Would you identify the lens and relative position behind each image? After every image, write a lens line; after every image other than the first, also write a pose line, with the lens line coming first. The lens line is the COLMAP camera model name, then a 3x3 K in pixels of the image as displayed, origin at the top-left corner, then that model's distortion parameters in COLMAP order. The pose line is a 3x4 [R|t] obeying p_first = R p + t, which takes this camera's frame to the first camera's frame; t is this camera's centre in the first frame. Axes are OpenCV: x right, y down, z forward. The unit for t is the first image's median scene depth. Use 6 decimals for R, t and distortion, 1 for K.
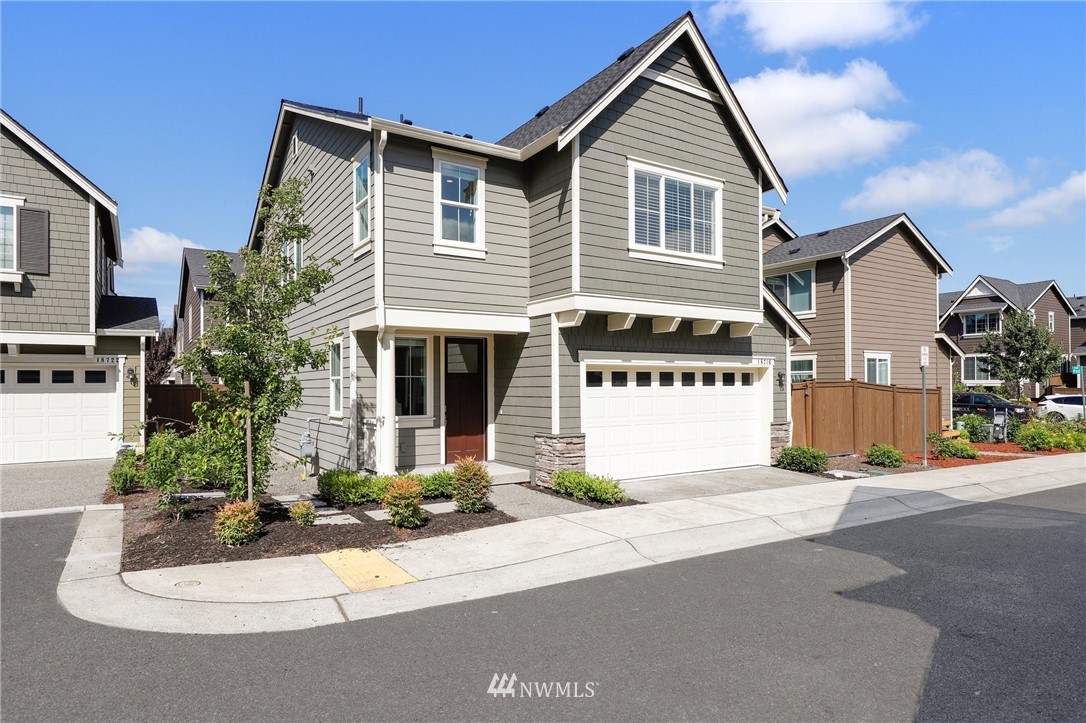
lens RADIAL K [[654.0, 0, 540.0], [0, 654.0, 370.2], [0, 0, 1]] dist [0.002526, -0.002406]
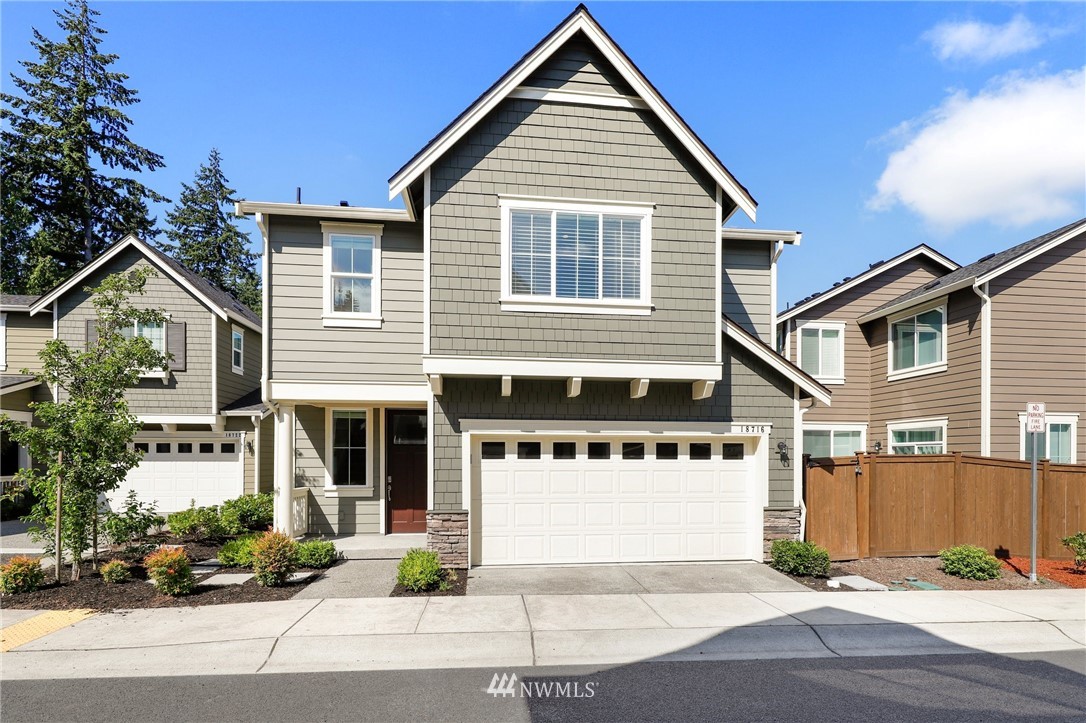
lens RADIAL K [[587.9, 0, 549.7], [0, 587.9, 450.8], [0, 0, 1]] dist [0.003175, 0.001687]
pose [[0.895742, 0.002674, -0.444566, 0.496408], [0.002819, 0.999928, 0.011693, 0.004306], [0.444565, -0.011727, 0.895670, 0.295969]]
